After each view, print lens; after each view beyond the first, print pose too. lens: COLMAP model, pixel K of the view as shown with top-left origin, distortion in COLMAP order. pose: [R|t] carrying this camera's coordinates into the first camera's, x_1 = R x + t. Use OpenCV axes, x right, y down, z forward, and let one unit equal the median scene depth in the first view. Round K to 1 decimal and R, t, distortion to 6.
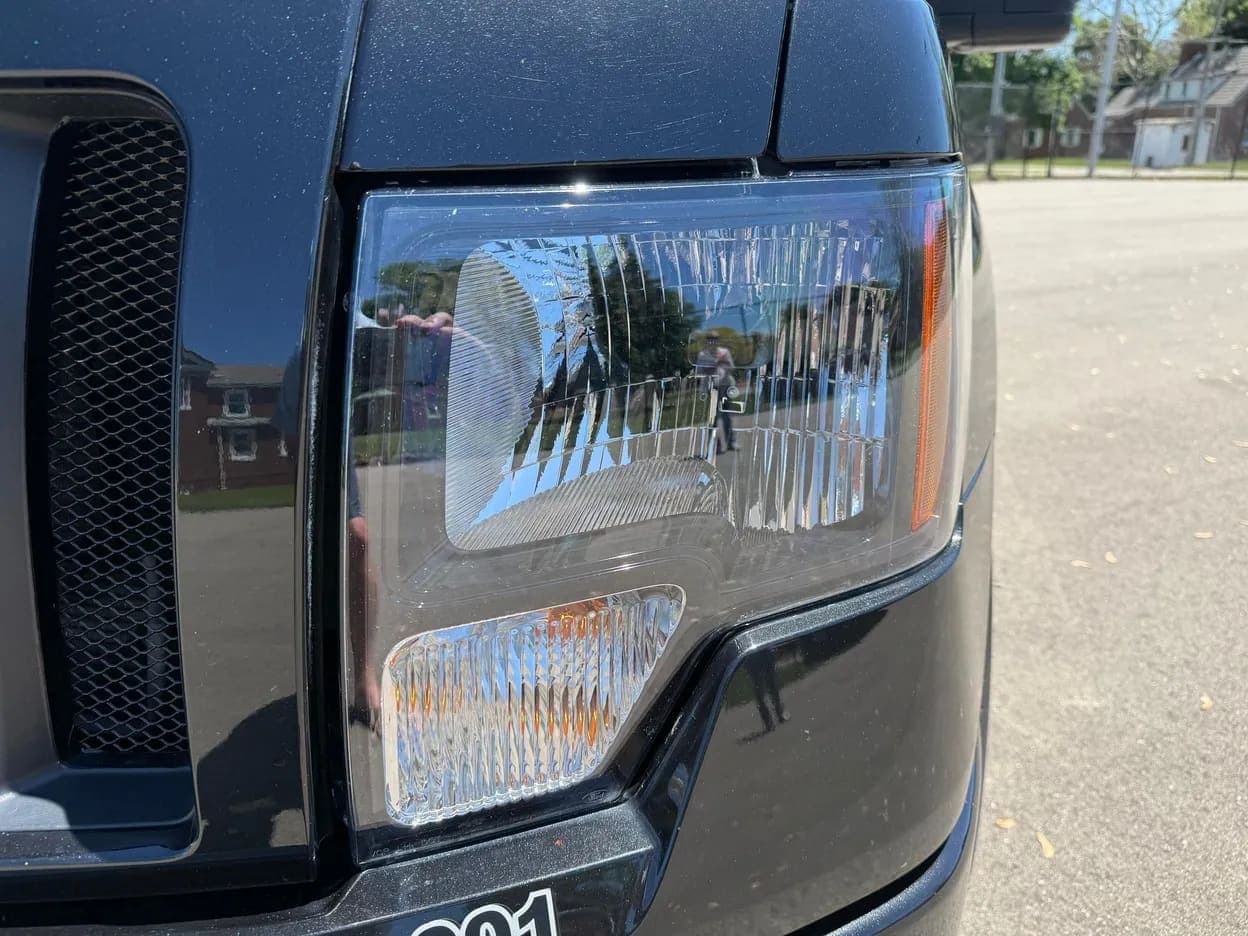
lens RADIAL K [[896.2, 0, 624.0], [0, 896.2, 468.0], [0, 0, 1]] dist [-0.007020, 0.001399]
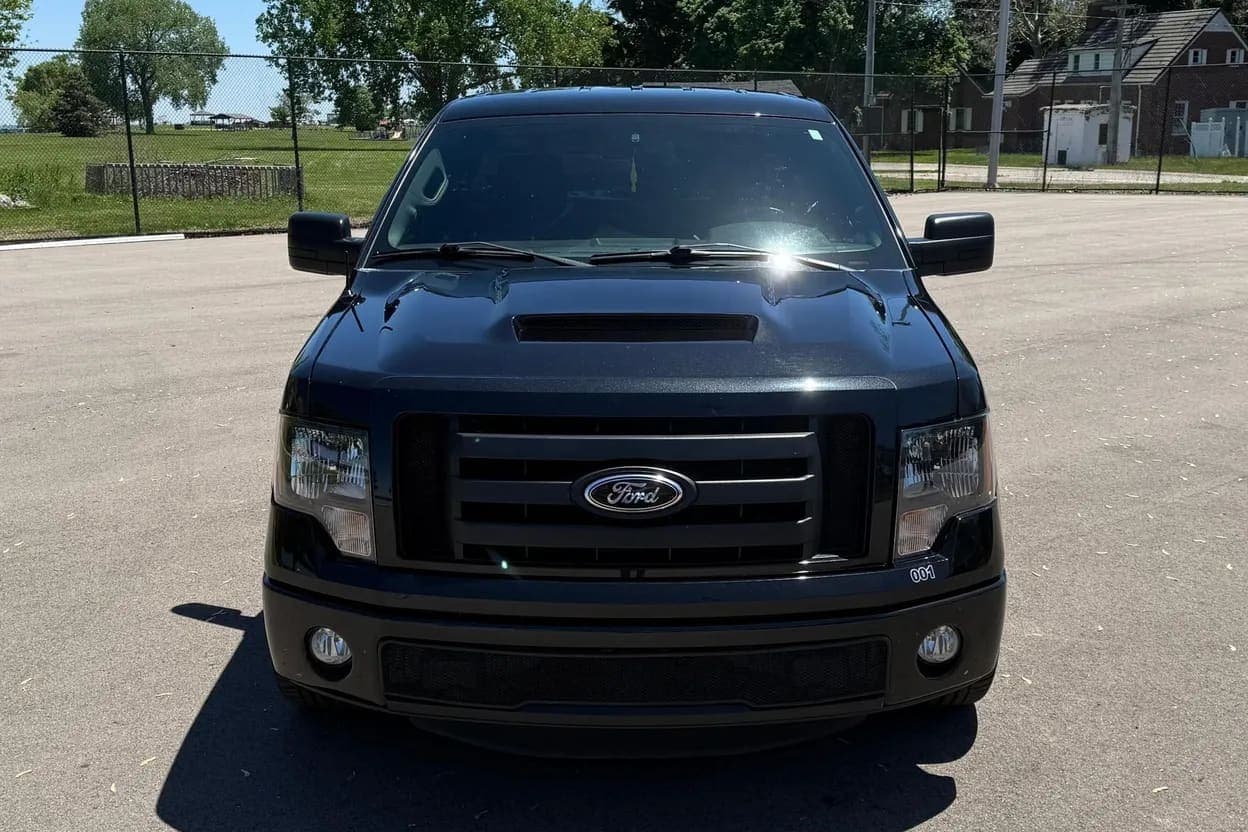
lens RADIAL K [[1517.6, 0, 624.0], [0, 1517.6, 416.0], [0, 0, 1]] dist [0.250685, -0.666548]
pose [[0.972837, -0.034869, 0.228851, -0.086991], [0.064437, 0.990309, -0.123027, 0.014083], [-0.222344, 0.134431, 0.965656, -0.164654]]
